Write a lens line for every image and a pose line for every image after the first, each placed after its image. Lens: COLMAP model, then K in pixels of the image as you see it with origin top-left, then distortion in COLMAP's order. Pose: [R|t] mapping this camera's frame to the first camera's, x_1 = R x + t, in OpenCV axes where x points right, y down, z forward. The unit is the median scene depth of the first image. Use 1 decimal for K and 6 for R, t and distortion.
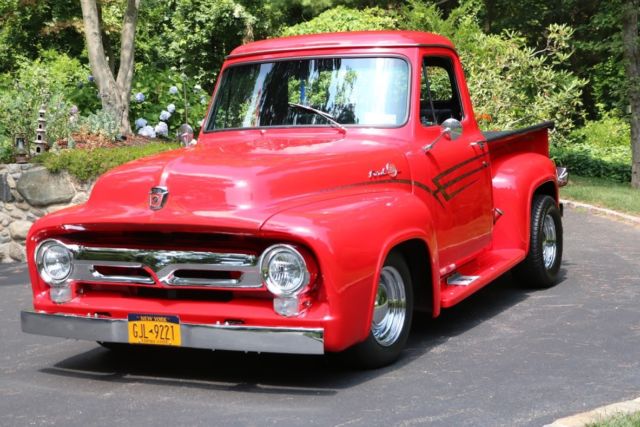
lens RADIAL K [[966.6, 0, 314.1], [0, 966.6, 212.3], [0, 0, 1]] dist [-0.066661, 0.000000]
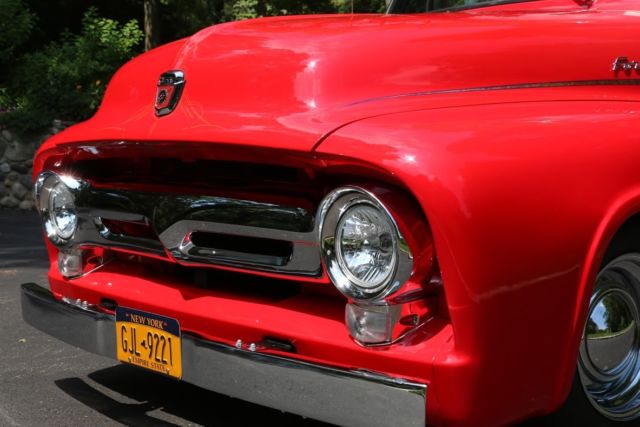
lens RADIAL K [[966.6, 0, 321.4], [0, 966.6, 211.2], [0, 0, 1]] dist [-0.066661, 0.000000]
pose [[0.930298, 0.052659, -0.363004, 0.110891], [-0.044444, 0.998532, 0.030950, 0.029467], [0.364101, -0.012660, 0.931273, 0.540603]]
